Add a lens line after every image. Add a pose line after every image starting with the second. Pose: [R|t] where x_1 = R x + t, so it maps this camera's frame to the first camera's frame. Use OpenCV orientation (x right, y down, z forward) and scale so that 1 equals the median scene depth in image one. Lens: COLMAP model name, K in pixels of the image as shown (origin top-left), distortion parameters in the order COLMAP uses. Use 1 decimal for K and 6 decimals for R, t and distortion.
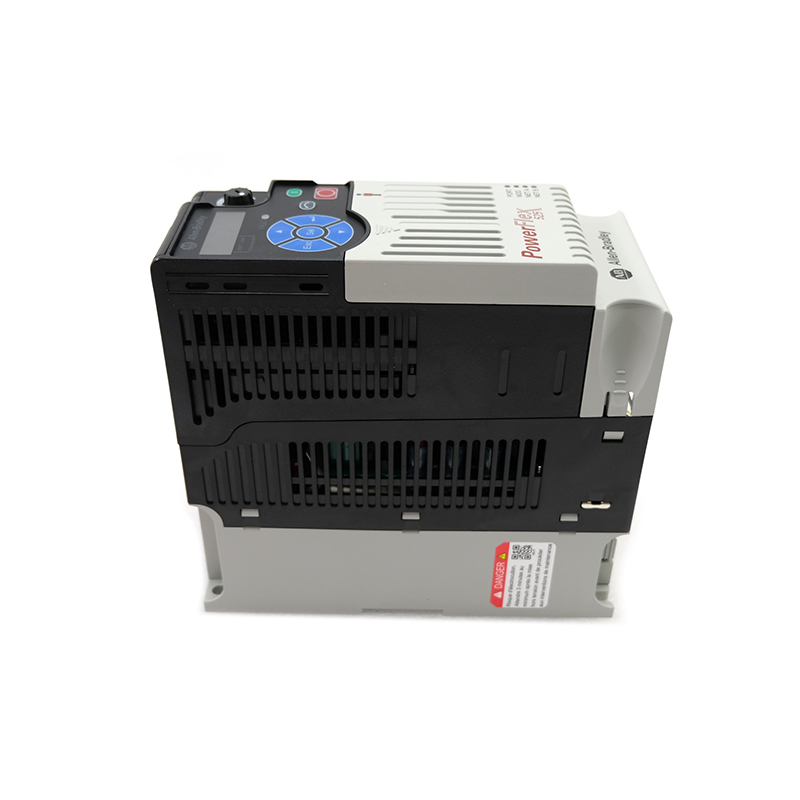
lens RADIAL K [[927.2, 0, 398.8], [0, 927.2, 398.0], [0, 0, 1]] dist [-0.068427, 0.000000]
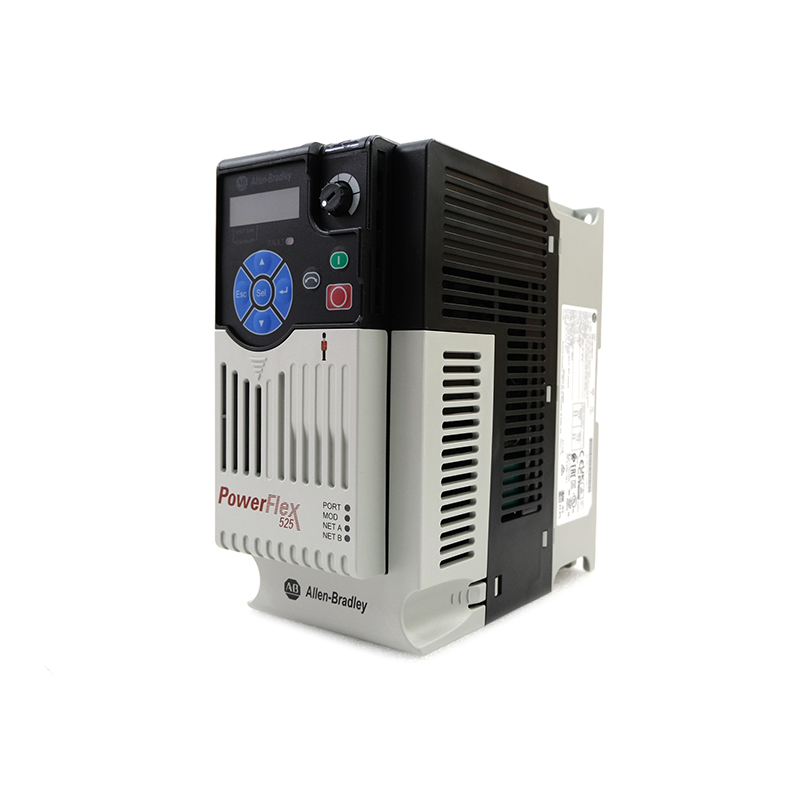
lens RADIAL K [[795.7, 0, 396.4], [0, 795.7, 403.9], [0, 0, 1]] dist [-0.043306, 0.000000]
pose [[-0.011371, 0.999020, 0.042768, -0.011324], [0.025615, -0.042465, 0.998770, -0.992780], [0.999607, 0.012453, -0.025107, 1.097478]]
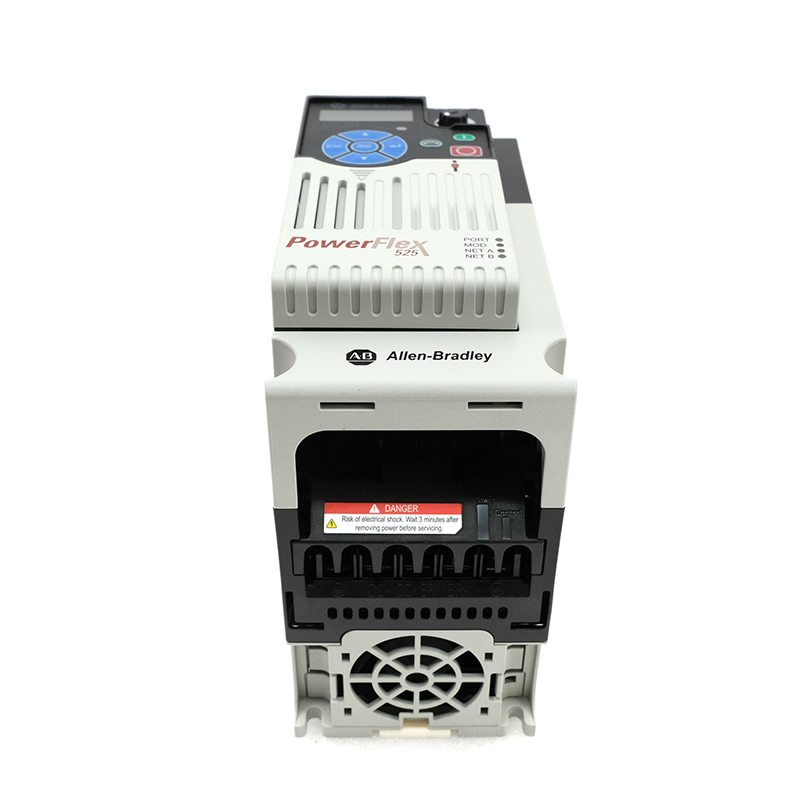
lens RADIAL K [[1041.1, 0, 401.2], [0, 1041.1, 394.6], [0, 0, 1]] dist [-0.034927, 0.000000]
pose [[0.015471, 0.581060, -0.813714, 0.929321], [-0.576376, 0.670177, 0.467604, -0.518307], [0.817038, 0.461771, 0.345277, 0.714904]]
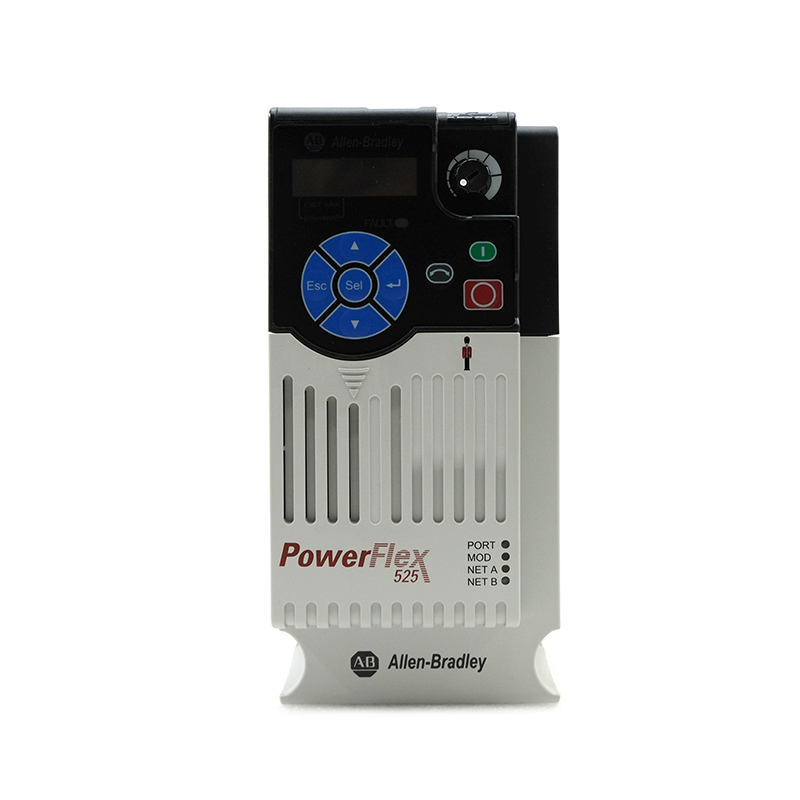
lens RADIAL K [[927.2, 0, 404.4], [0, 927.2, 397.2], [0, 0, 1]] dist [-0.068427, 0.000000]
pose [[0.014034, 0.999897, 0.002900, -0.000823], [-0.564826, 0.005534, 0.825192, -0.808553], [0.825091, -0.013218, 0.564845, 0.544027]]
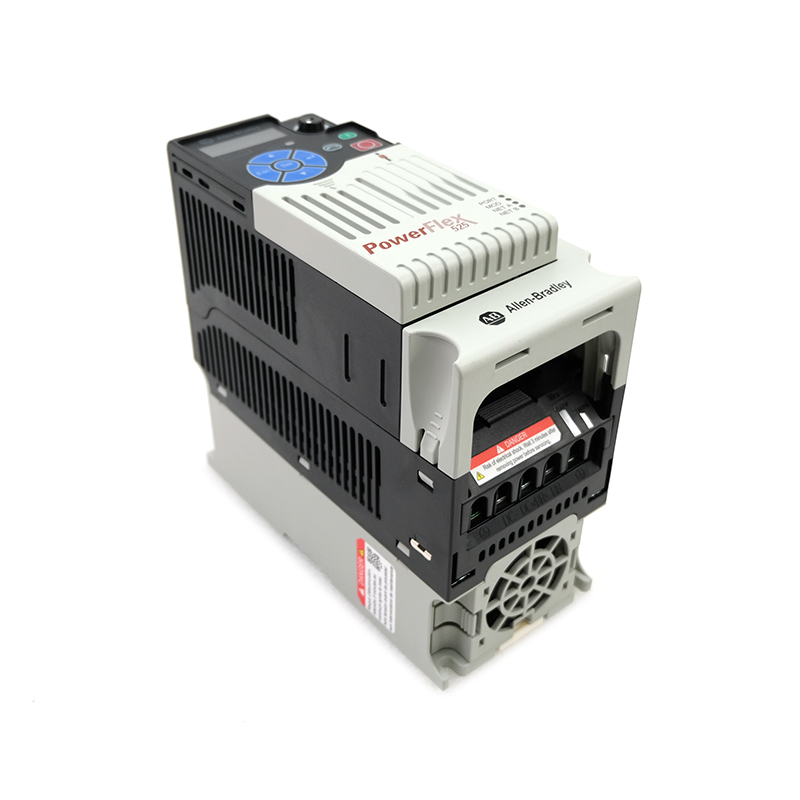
lens RADIAL K [[1007.3, 0, 366.9], [0, 1007.3, 409.6], [0, 0, 1]] dist [-0.067388, 0.000000]
pose [[0.624908, 0.456357, -0.633425, 0.783669], [-0.434604, 0.877365, 0.203346, -0.194041], [0.648543, 0.148217, 0.746608, 0.211298]]
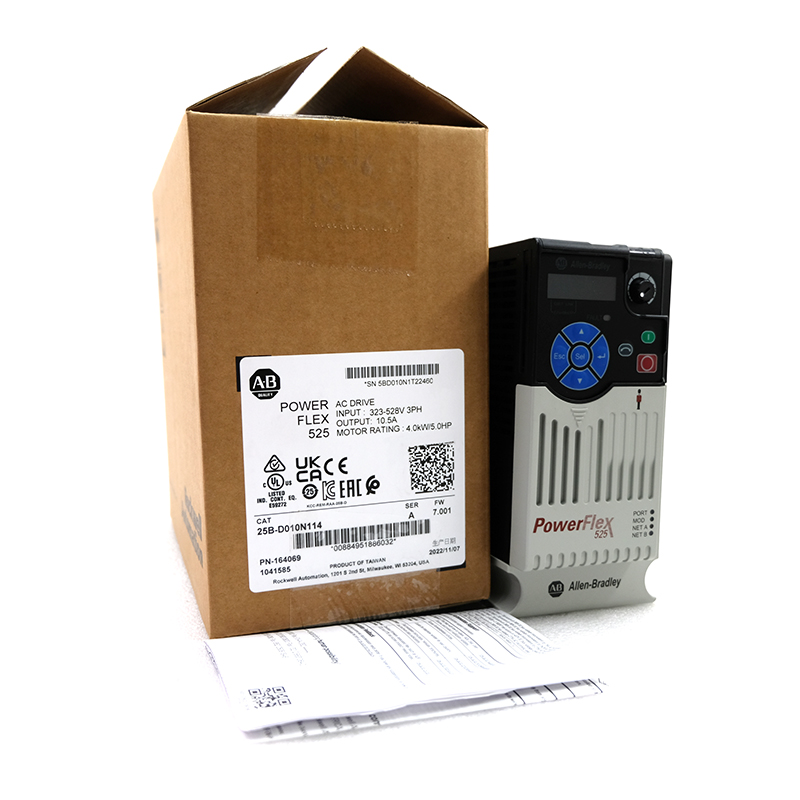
lens RADIAL K [[795.7, 0, 396.1], [0, 795.7, 414.7], [0, 0, 1]] dist [-0.043306, 0.000000]
pose [[-0.006173, 0.996168, 0.087238, -0.102450], [-0.805175, -0.056687, 0.590321, -0.584857], [0.593005, -0.066598, 0.802440, -0.031579]]
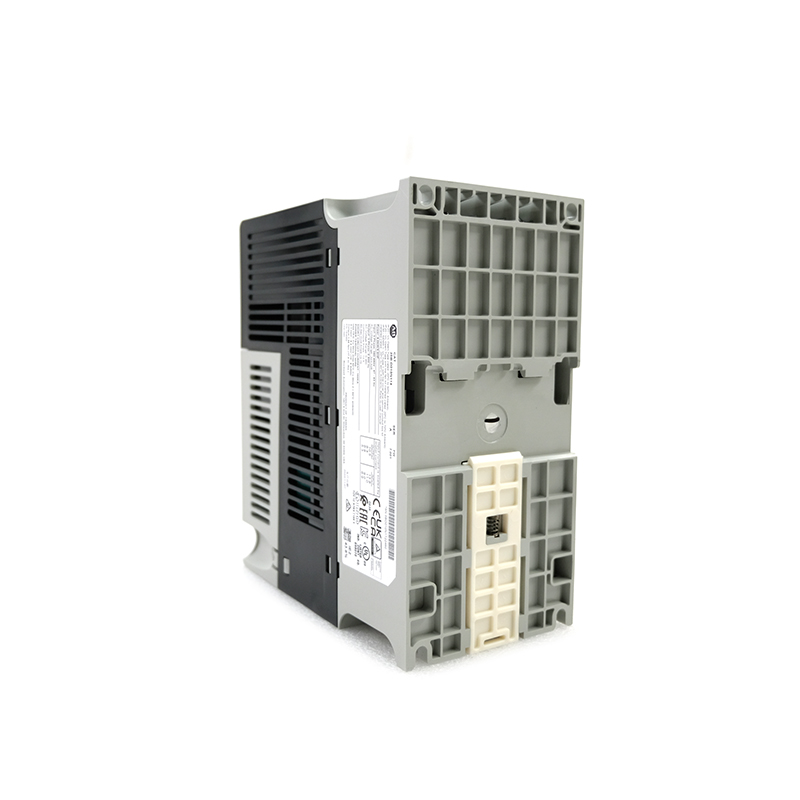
lens RADIAL K [[795.7, 0, 401.5], [0, 795.7, 402.8], [0, 0, 1]] dist [-0.043306, 0.000000]
pose [[-0.017066, 0.994460, 0.103725, -0.097716], [0.931162, 0.053596, -0.360646, 0.414506], [-0.364207, 0.090430, -0.926917, 2.100714]]
